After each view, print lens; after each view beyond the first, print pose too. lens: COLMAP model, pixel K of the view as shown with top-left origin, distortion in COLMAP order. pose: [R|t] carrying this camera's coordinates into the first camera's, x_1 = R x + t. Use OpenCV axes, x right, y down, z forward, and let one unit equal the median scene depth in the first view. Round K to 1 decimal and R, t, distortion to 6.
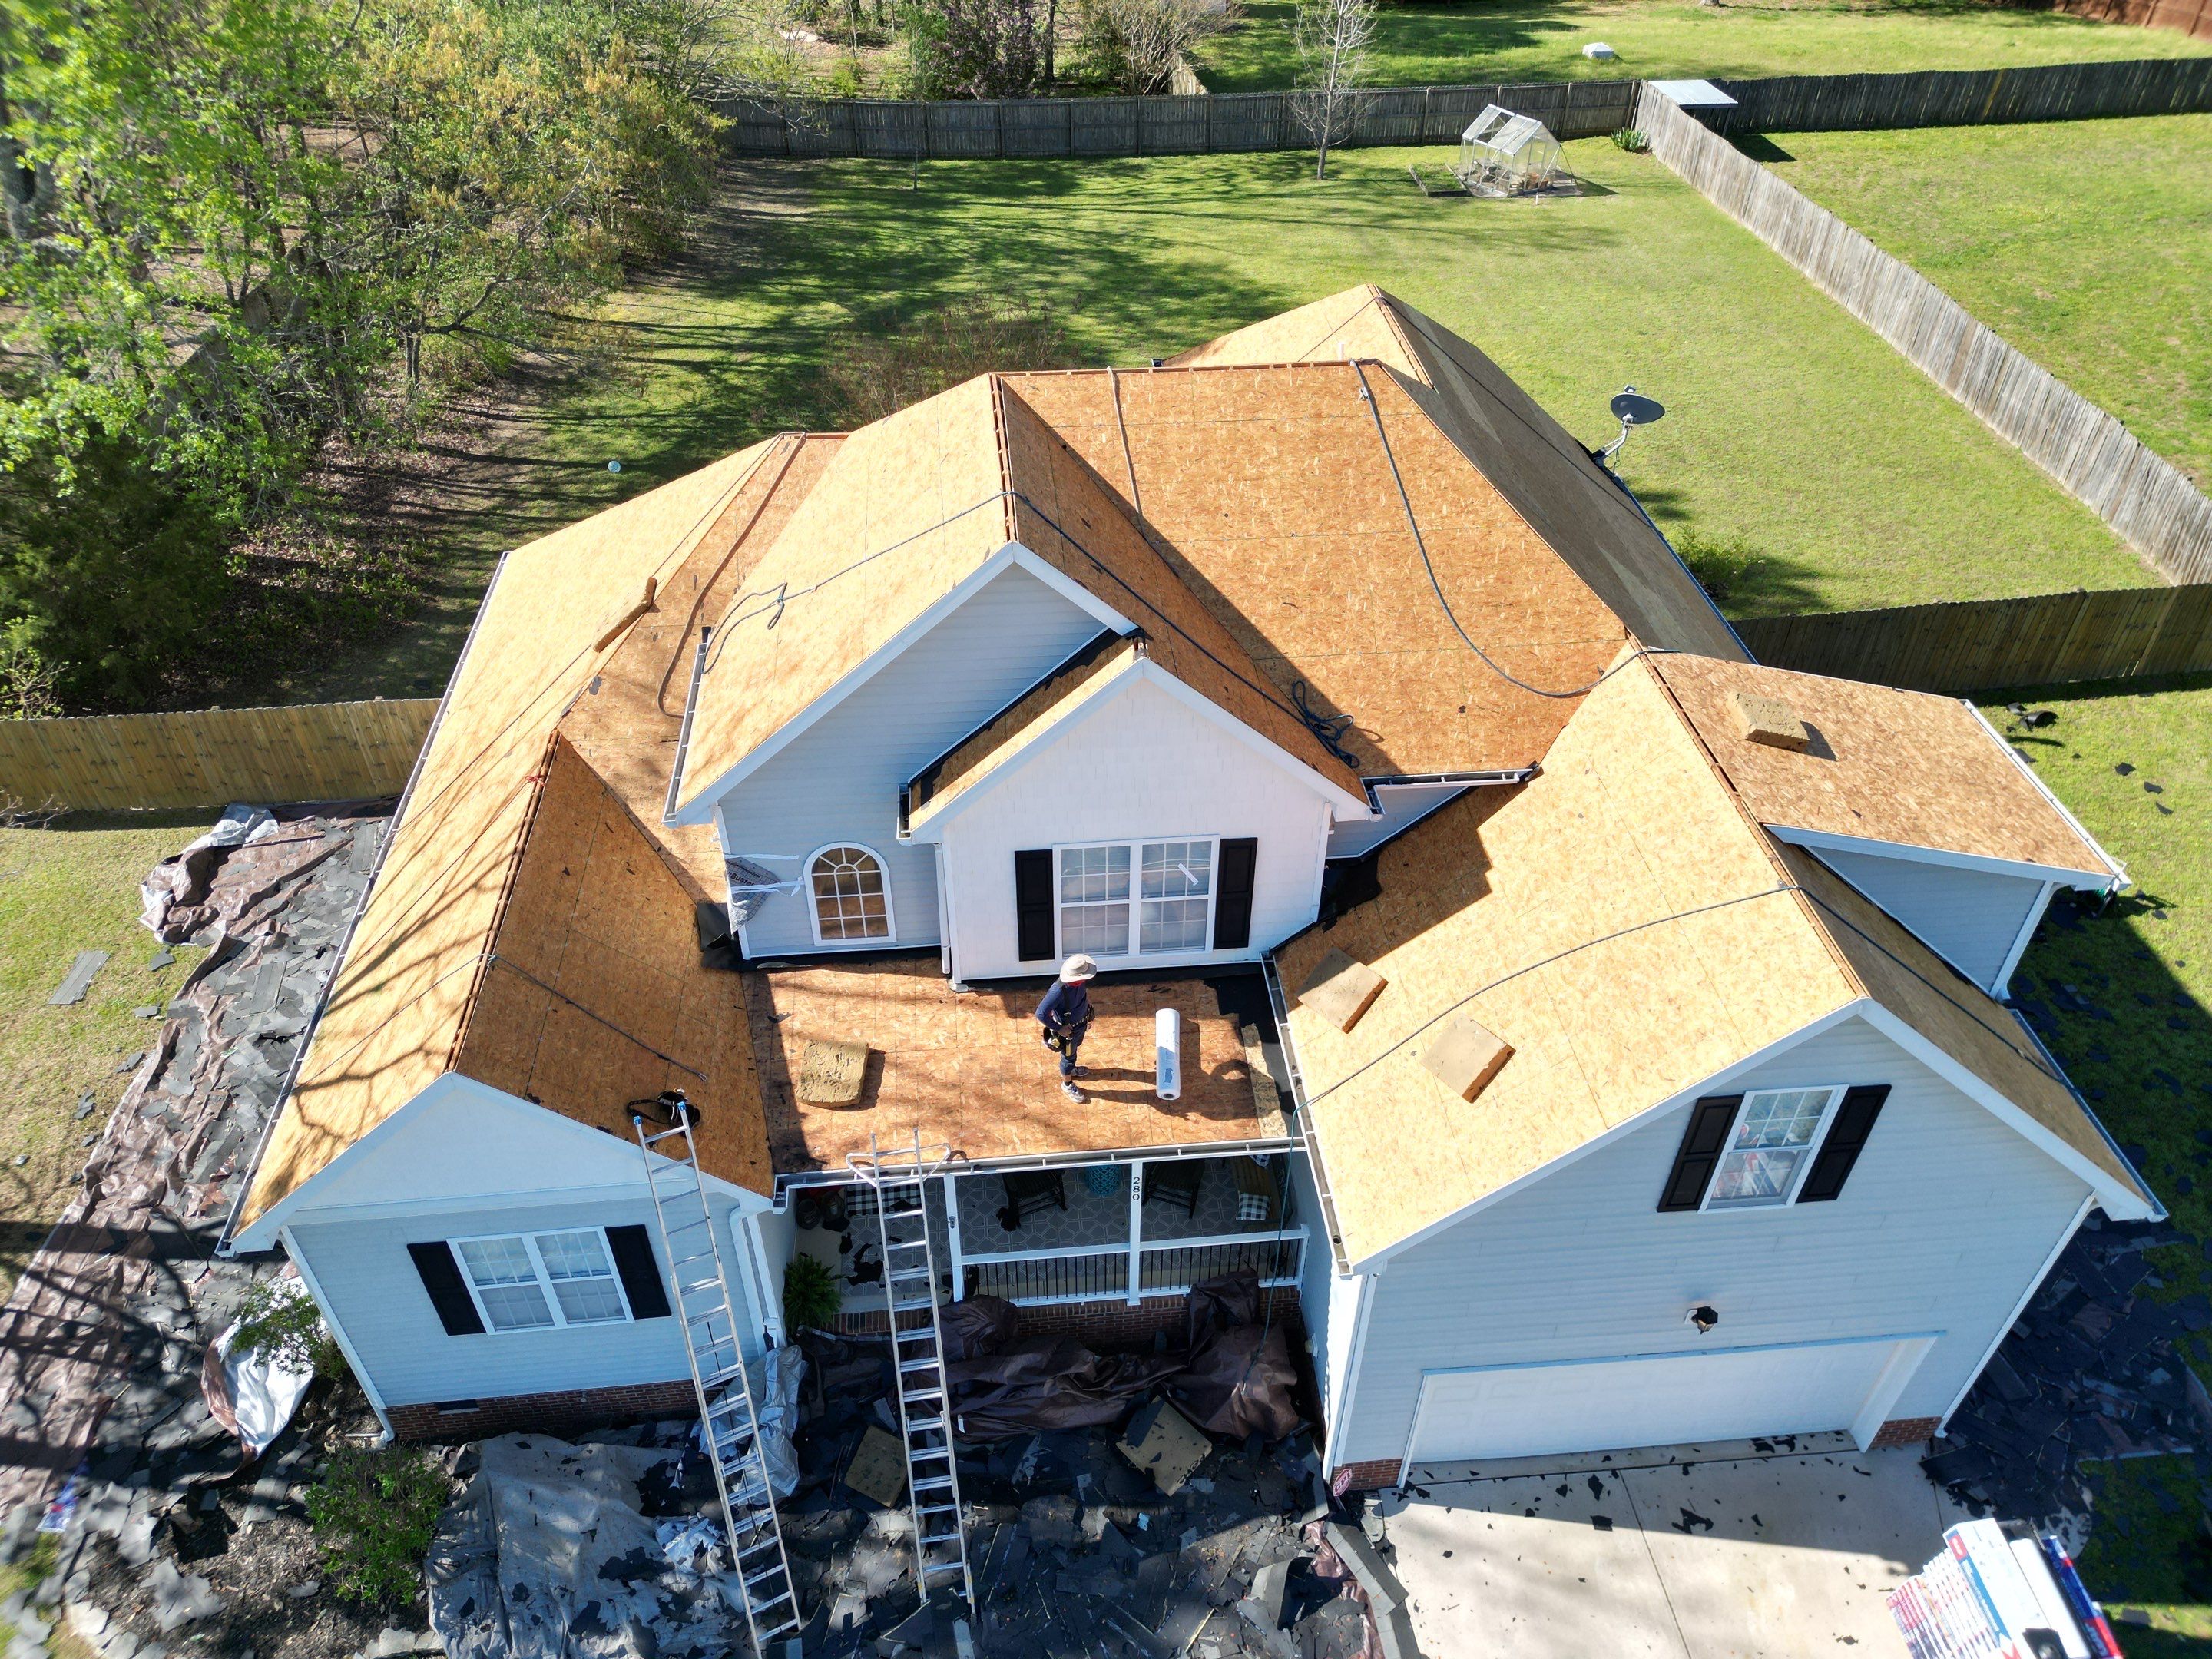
lens RADIAL K [[1542.4, 0, 1103.6], [0, 1542.4, 818.2], [0, 0, 1]] dist [0.076621, -0.065289]
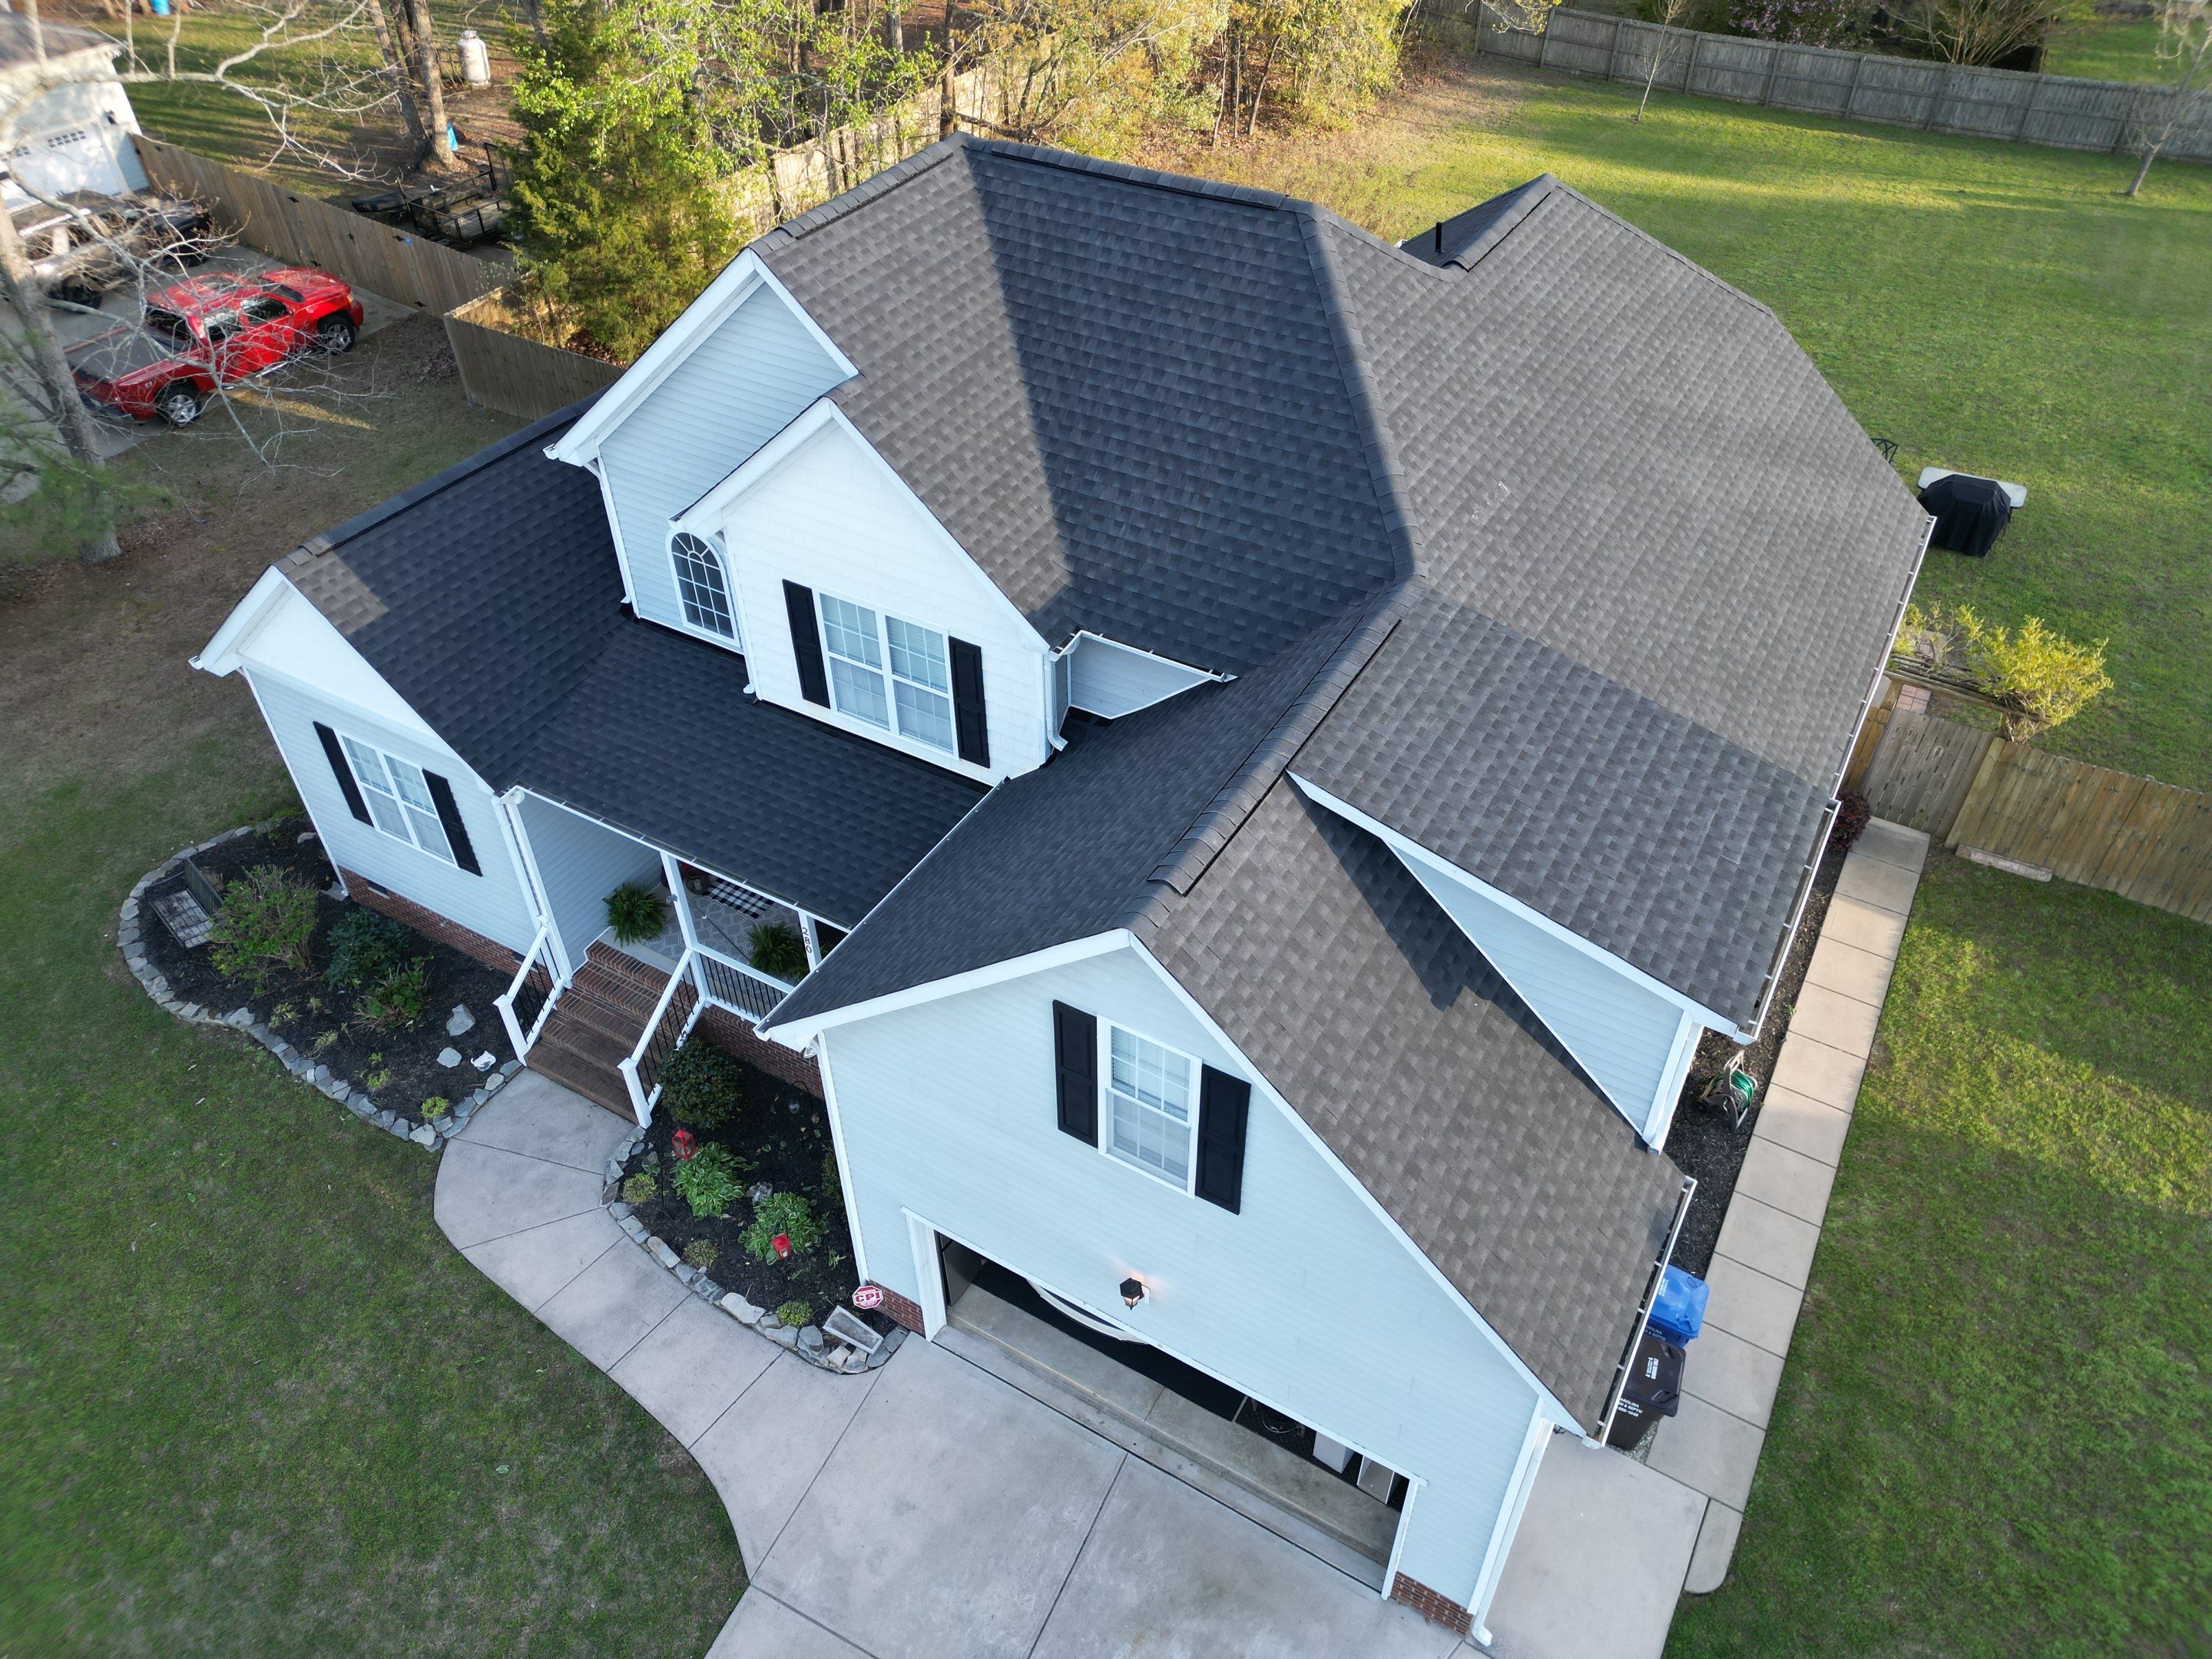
lens RADIAL K [[1542.4, 0, 1102.4], [0, 1542.4, 822.9], [0, 0, 1]] dist [0.076621, -0.065289]
pose [[0.815175, 0.375559, -0.440959, 0.610702], [-0.364043, 0.924346, 0.114268, -0.022904], [0.450513, 0.067380, 0.890223, 0.166357]]
